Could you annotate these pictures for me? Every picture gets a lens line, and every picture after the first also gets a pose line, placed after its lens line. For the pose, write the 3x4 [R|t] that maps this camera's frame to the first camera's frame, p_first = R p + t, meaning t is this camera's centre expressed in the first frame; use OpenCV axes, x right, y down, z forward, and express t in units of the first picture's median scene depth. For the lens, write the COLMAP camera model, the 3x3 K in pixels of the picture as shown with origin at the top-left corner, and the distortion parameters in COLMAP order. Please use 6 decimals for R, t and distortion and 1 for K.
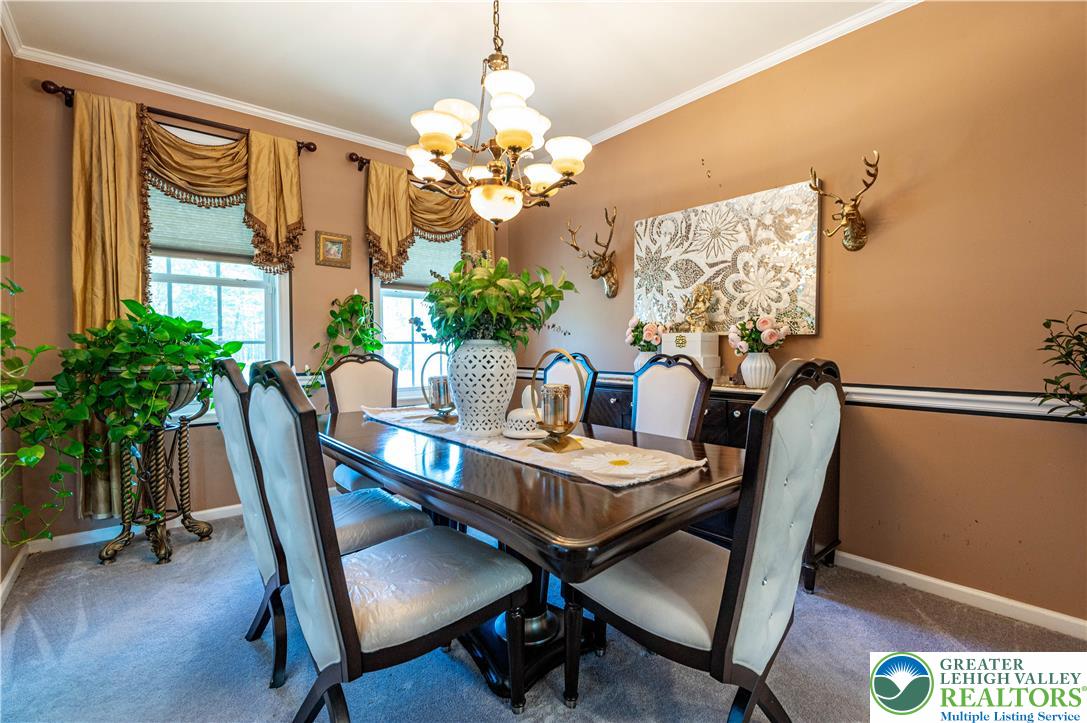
lens RADIAL K [[473.7, 0, 548.8], [0, 473.7, 360.2], [0, 0, 1]] dist [0.000053, -0.010887]
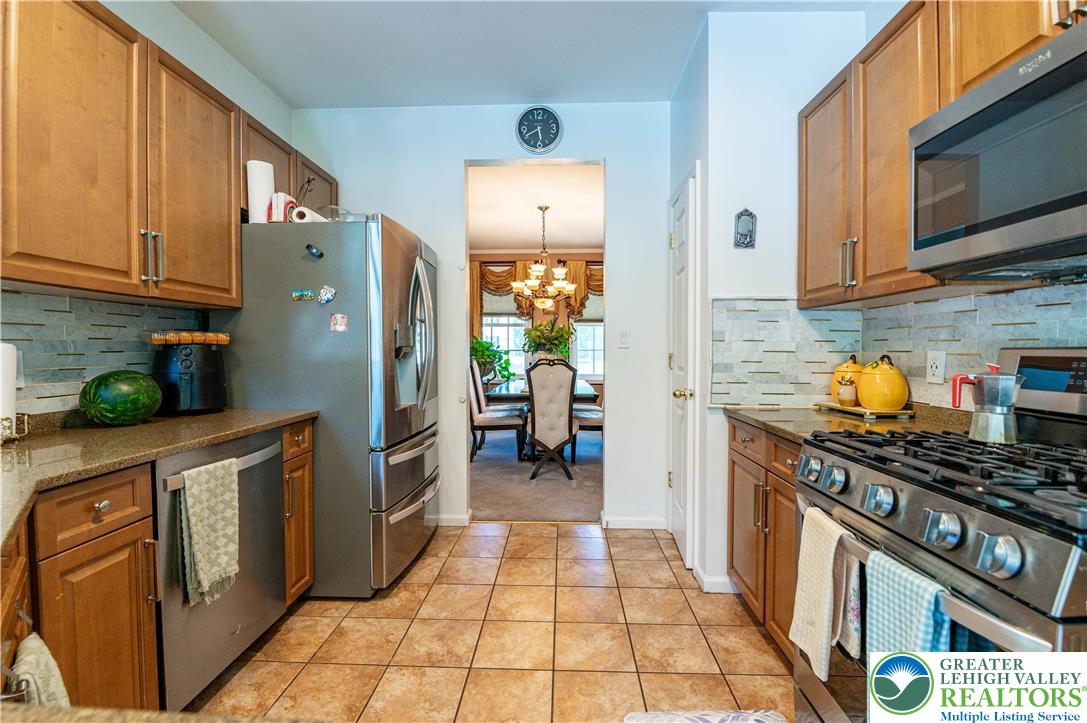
lens RADIAL K [[475.2, 0, 549.1], [0, 475.2, 362.1], [0, 0, 1]] dist [0.001163, -0.011183]
pose [[0.741271, 0.022288, -0.670836, 1.120347], [-0.024671, 0.999678, 0.005953, 0.002360], [0.670752, 0.012137, 0.741582, -0.665449]]
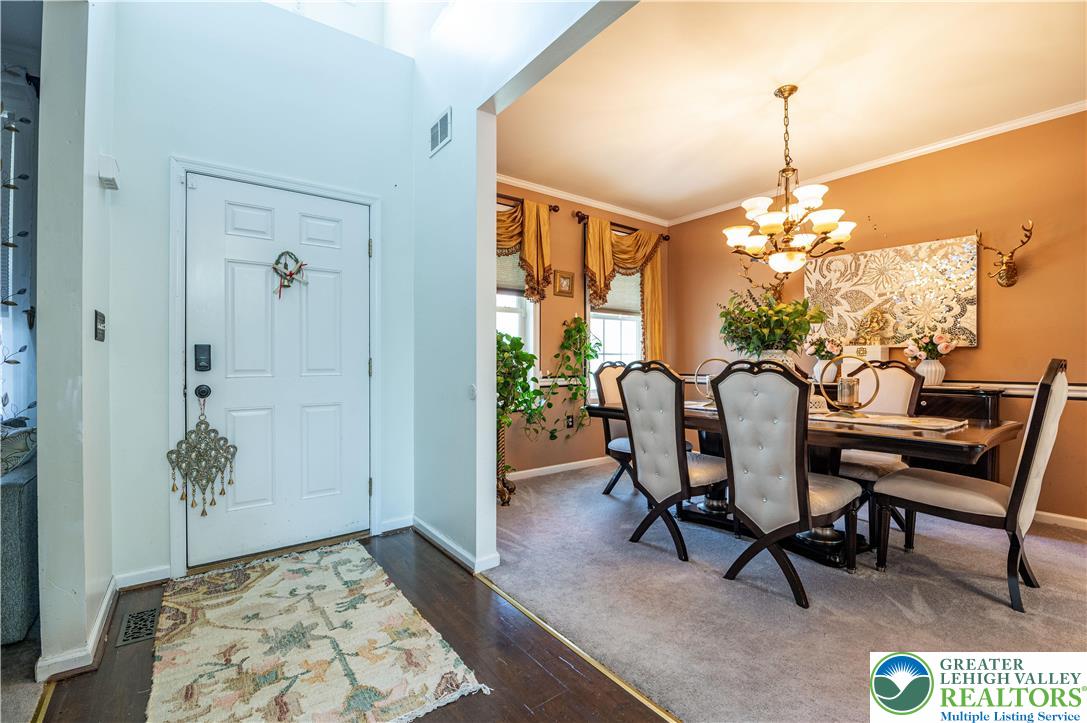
lens RADIAL K [[464.1, 0, 544.3], [0, 464.1, 358.8], [0, 0, 1]] dist [0.001070, -0.009659]
pose [[0.998125, 0.000204, -0.061216, -0.499226], [-0.002216, 0.999459, -0.032812, 0.023074], [0.061176, 0.032886, 0.997585, -0.340946]]
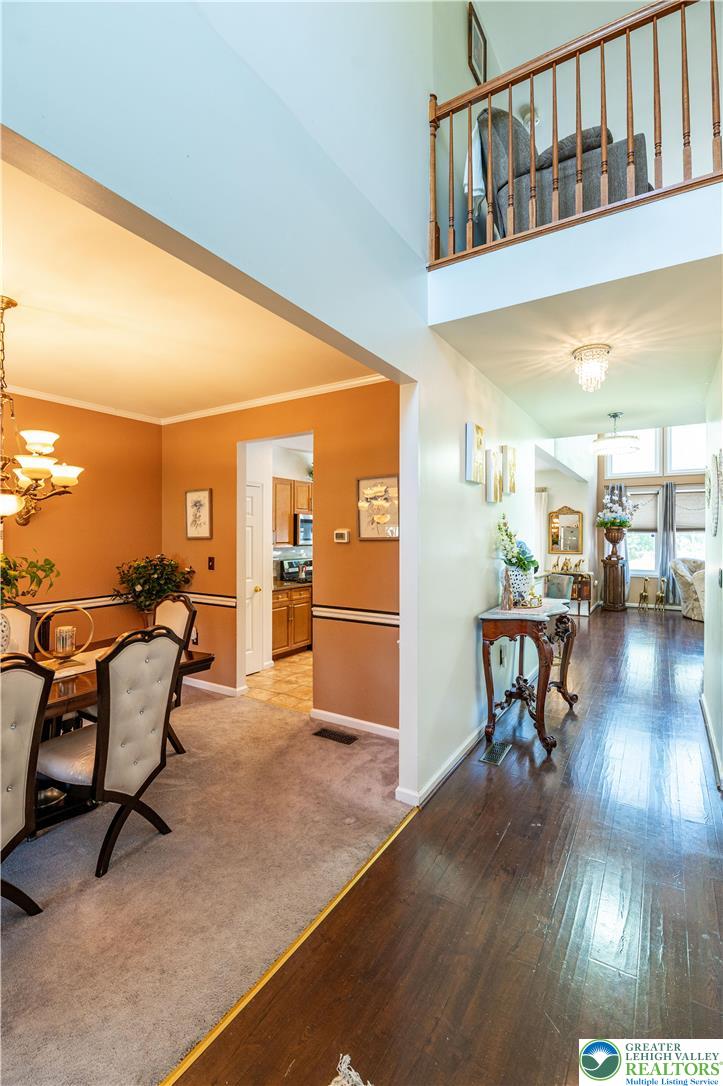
lens RADIAL K [[474.8, 0, 361.5], [0, 474.8, 543.0], [0, 0, 1]] dist [0.001163, -0.011183]
pose [[-0.301018, -0.010922, 0.953556, -1.017008], [0.032280, 0.999245, 0.021635, -0.133405], [-0.953072, 0.037293, -0.300438, 0.270125]]
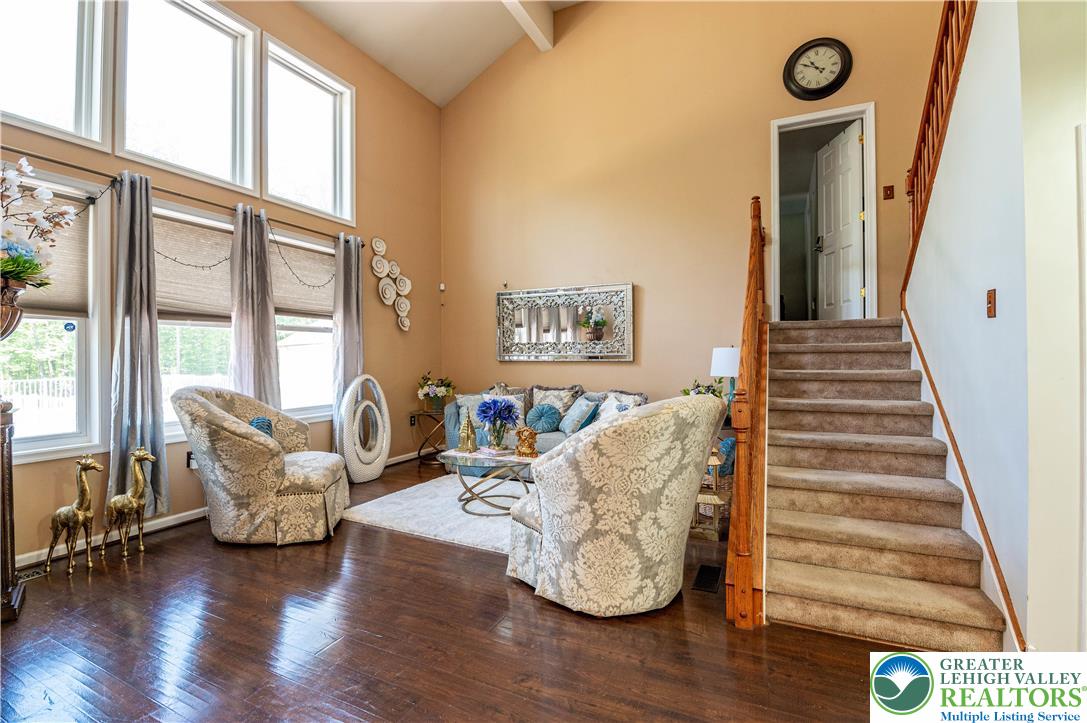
lens RADIAL K [[474.6, 0, 547.1], [0, 474.6, 355.3], [0, 0, 1]] dist [-0.001727, -0.011346]
pose [[-0.911521, 0.009495, -0.411144, 0.958302], [-0.002989, 0.999554, 0.029709, -0.018755], [0.411243, 0.028309, -0.911086, -1.229396]]
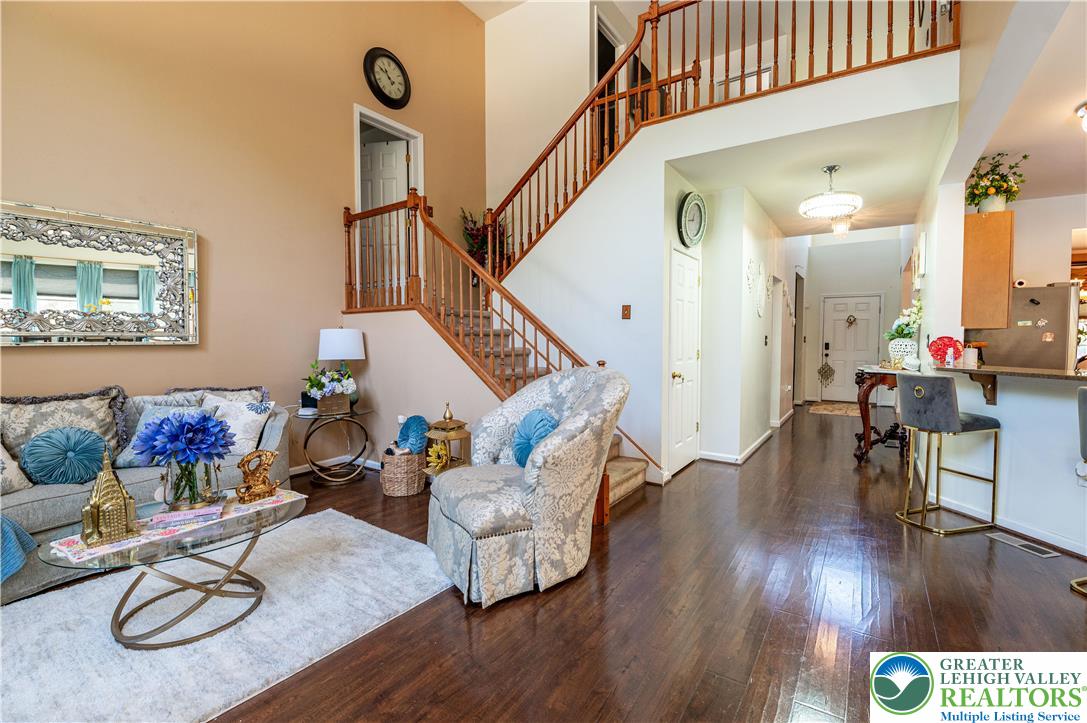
lens RADIAL K [[473.7, 0, 548.8], [0, 473.7, 360.2], [0, 0, 1]] dist [0.000053, -0.010887]
pose [[0.268239, 0.050640, -0.962021, 1.360665], [-0.032521, 0.998524, 0.043493, 0.012575], [0.962803, 0.019619, 0.269490, -2.168939]]
